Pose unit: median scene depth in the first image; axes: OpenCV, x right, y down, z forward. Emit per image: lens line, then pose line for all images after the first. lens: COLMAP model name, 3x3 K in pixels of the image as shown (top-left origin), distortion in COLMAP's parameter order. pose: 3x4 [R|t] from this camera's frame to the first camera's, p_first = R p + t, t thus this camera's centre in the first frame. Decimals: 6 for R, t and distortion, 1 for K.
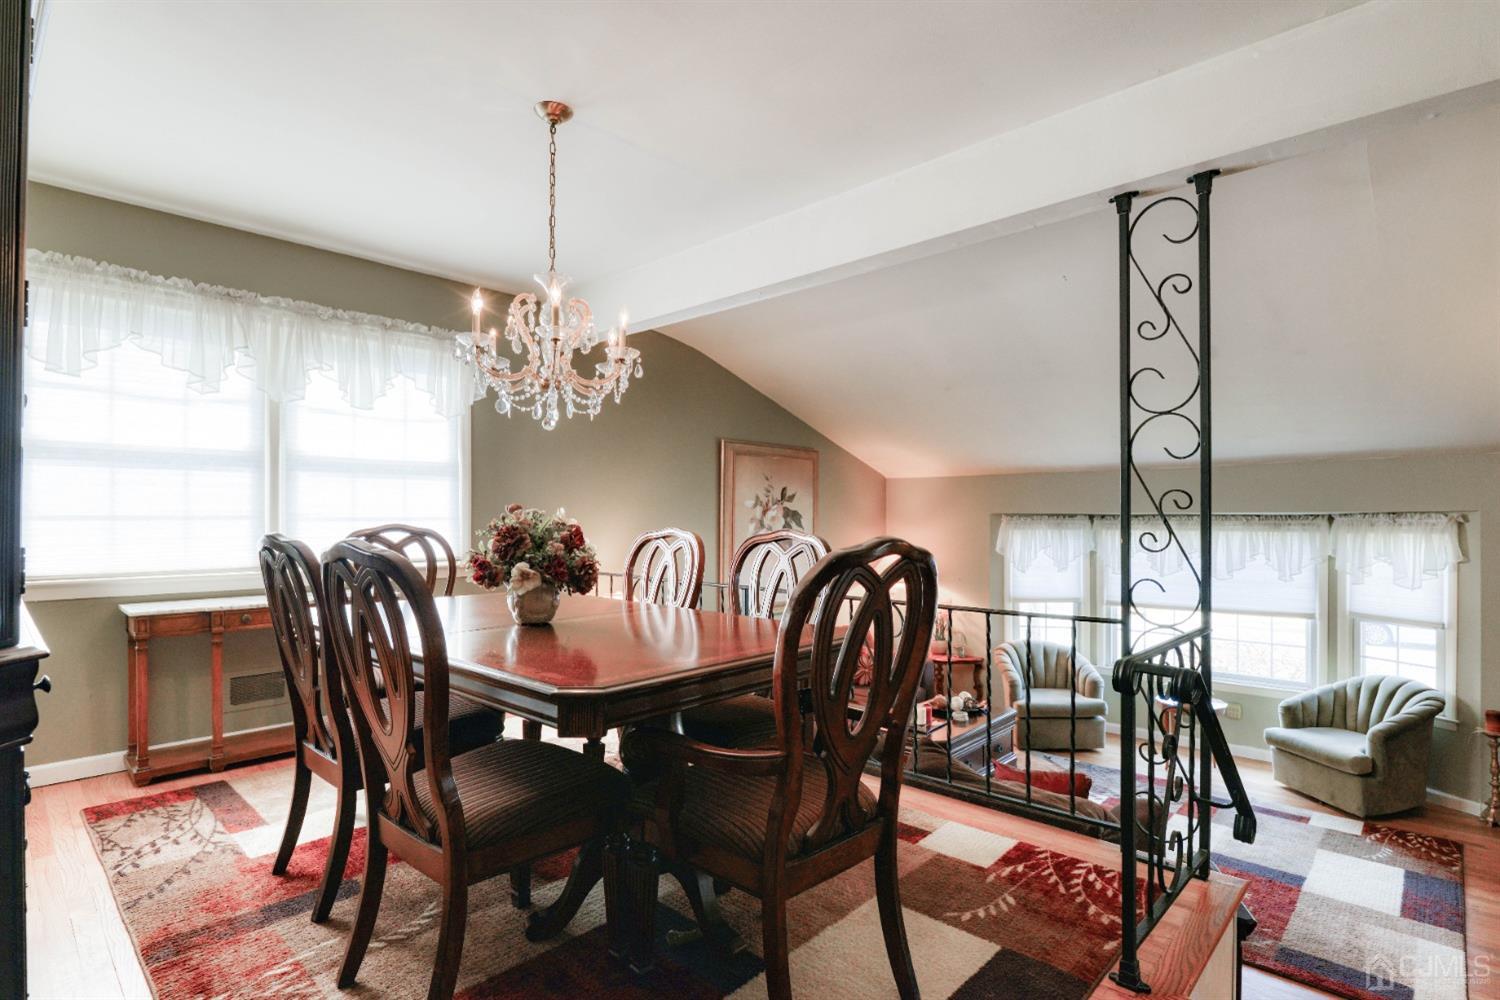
lens RADIAL K [[734.6, 0, 754.4], [0, 734.6, 512.4], [0, 0, 1]] dist [-0.004293, -0.006137]
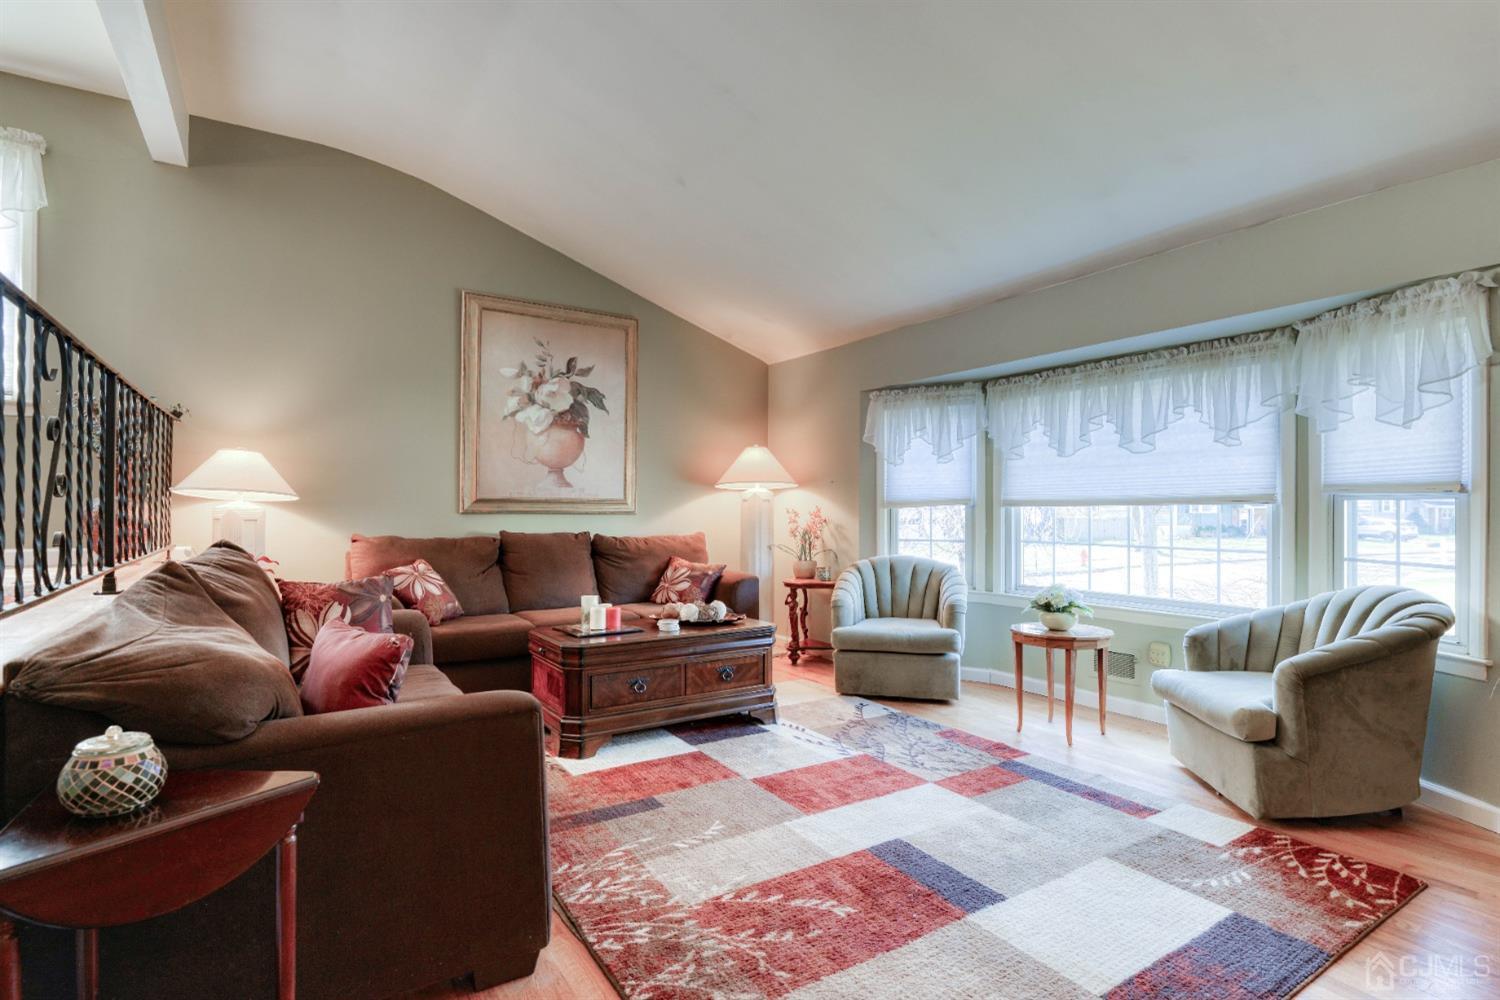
lens RADIAL K [[734.6, 0, 744.2], [0, 734.6, 503.3], [0, 0, 1]] dist [-0.004293, -0.006137]
pose [[0.968643, 0.000113, -0.248458, 0.534021], [-0.000620, 0.999998, -0.001962, 0.160999], [0.248458, 0.002055, 0.968641, 0.325829]]
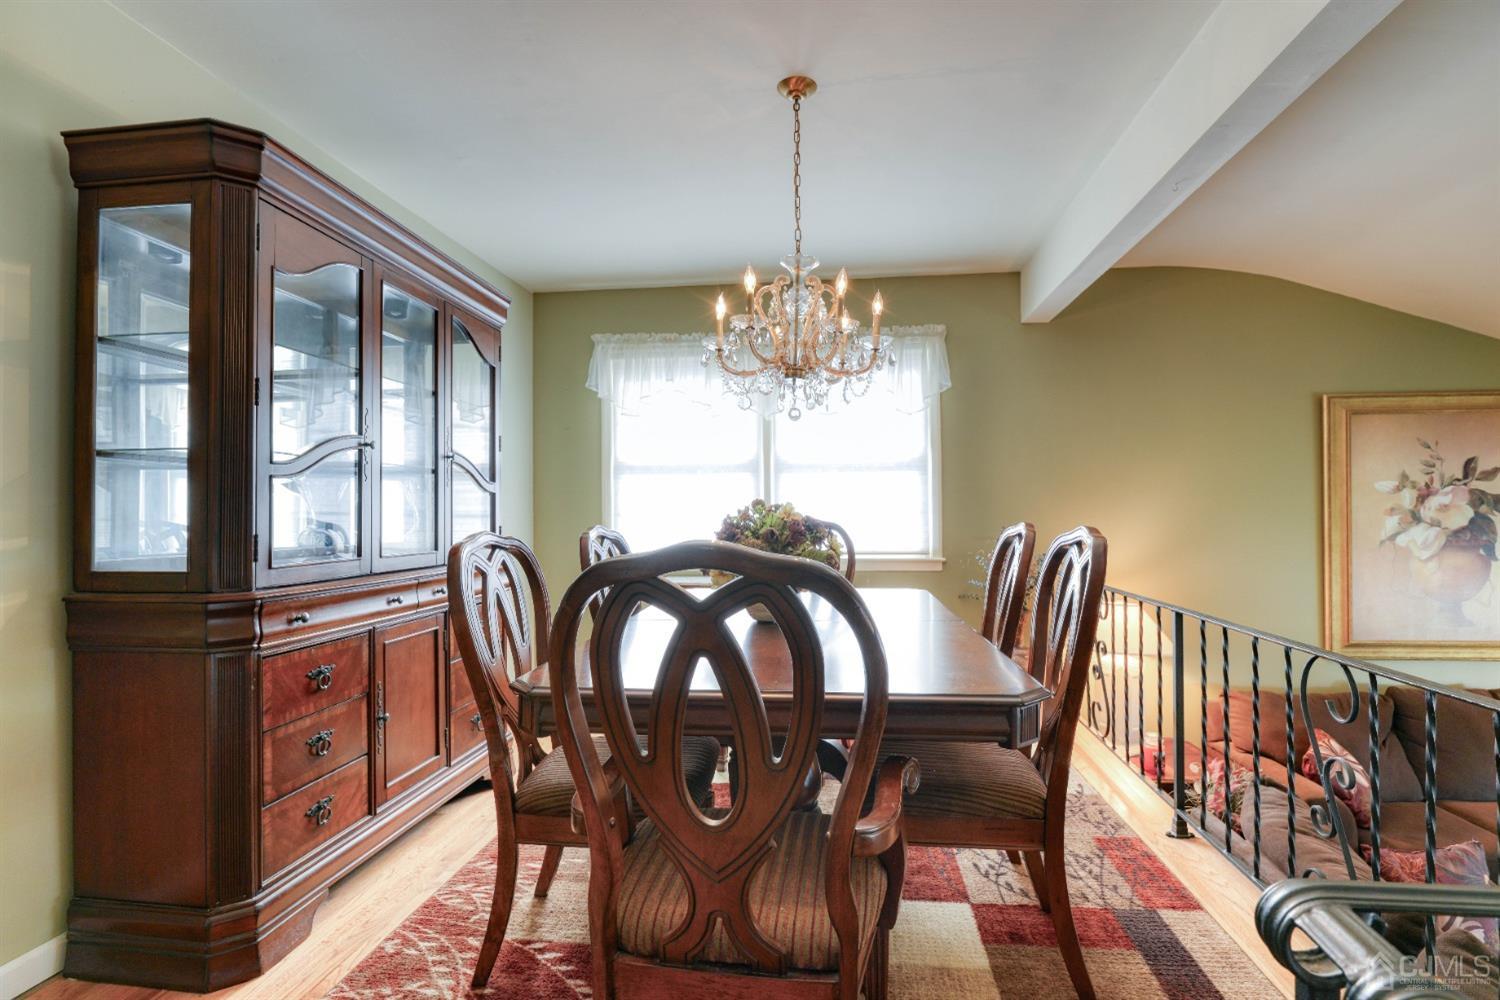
lens RADIAL K [[734.6, 0, 774.8], [0, 734.6, 503.4], [0, 0, 1]] dist [-0.004293, -0.006137]
pose [[0.600507, -0.016208, -0.799455, 0.223975], [0.015536, 0.999842, -0.008601, 0.001112], [0.799468, -0.007255, 0.600665, 0.195172]]
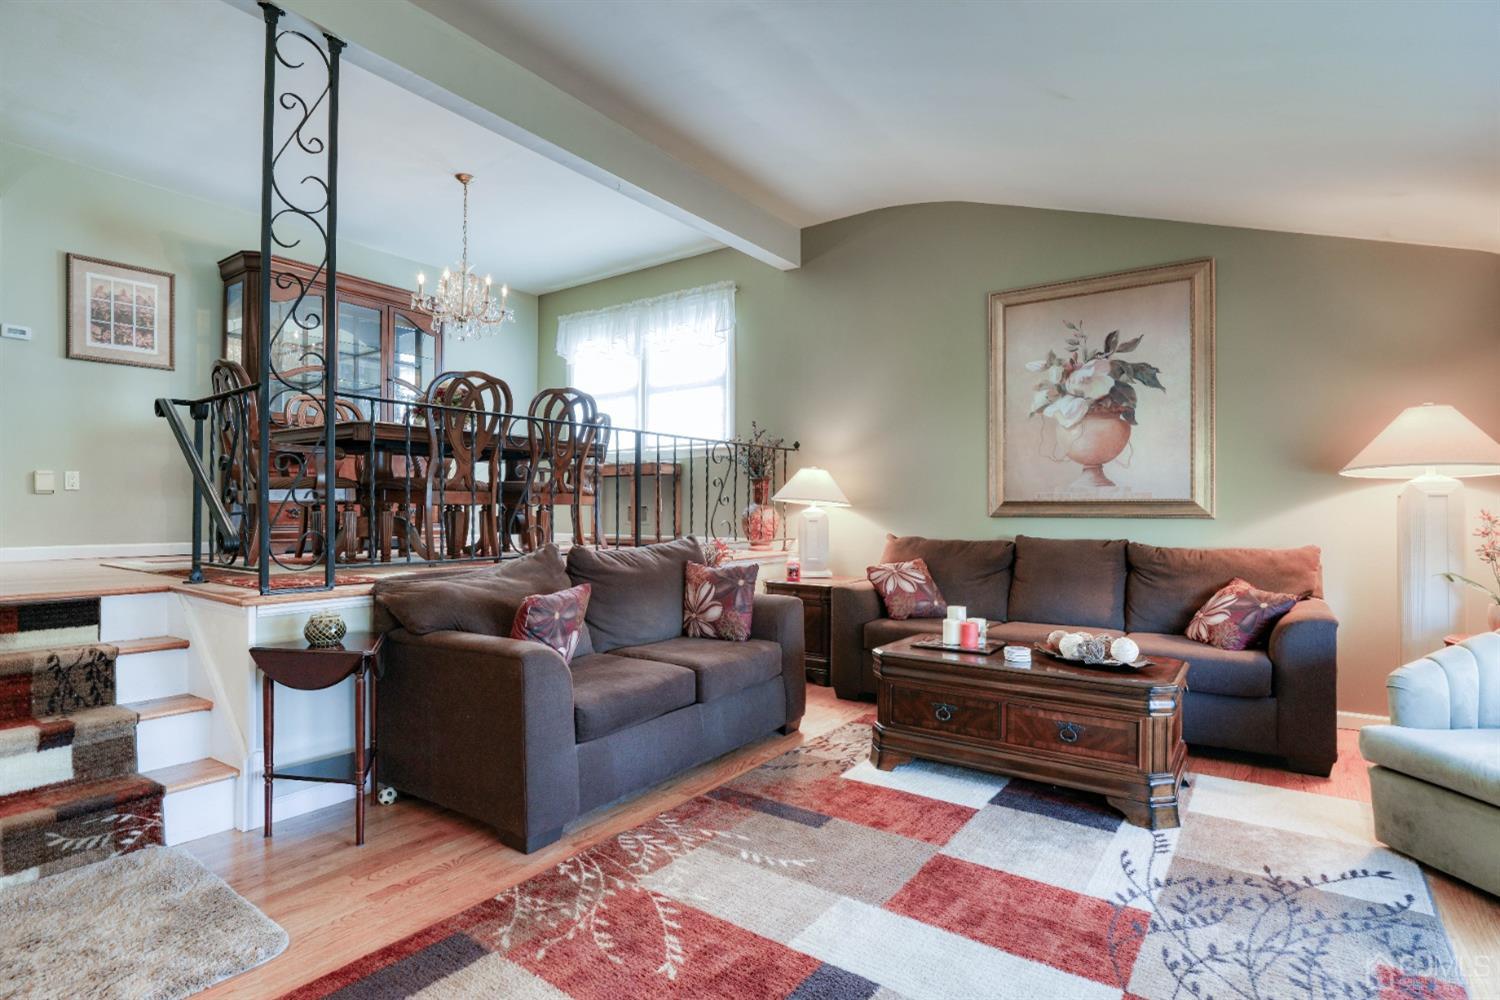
lens RADIAL K [[734.6, 0, 752.2], [0, 734.6, 502.4], [0, 0, 1]] dist [-0.004293, -0.006137]
pose [[0.135291, -0.011490, -0.990739, 0.840730], [0.007504, 0.999916, -0.010571, 0.162005], [0.990777, -0.006005, 0.135366, 0.717042]]
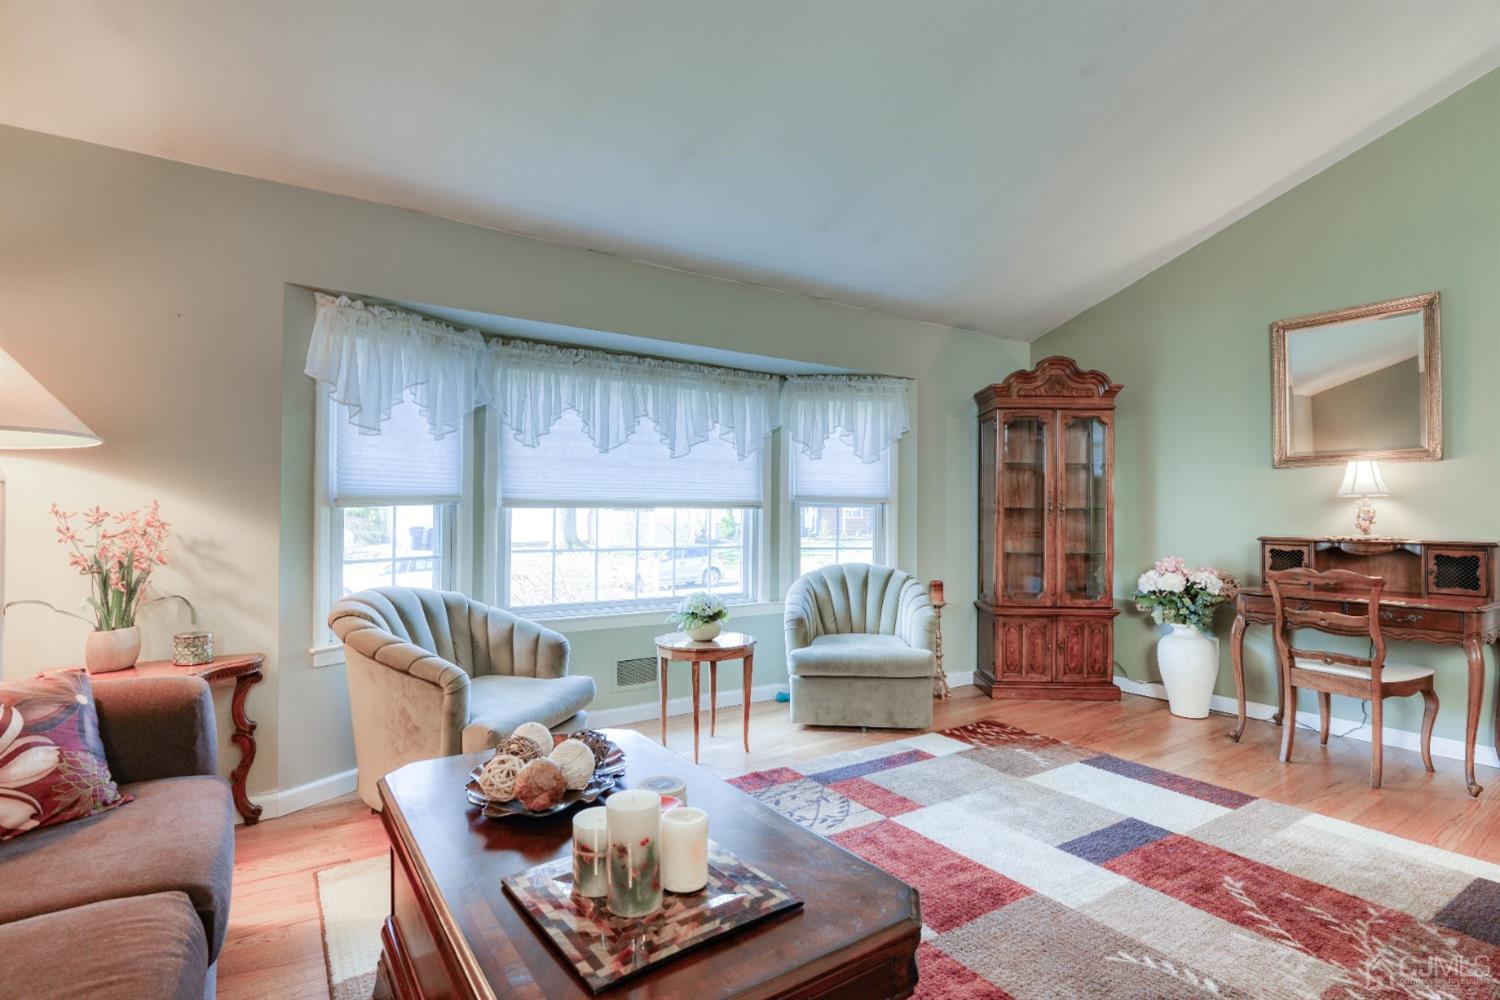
lens RADIAL K [[734.6, 0, 753.6], [0, 734.6, 500.7], [0, 0, 1]] dist [-0.004293, -0.006137]
pose [[0.220396, 0.019694, 0.975212, -0.002646], [-0.015452, 0.999741, -0.016697, 0.165112], [-0.975288, -0.011389, 0.220643, 0.908393]]
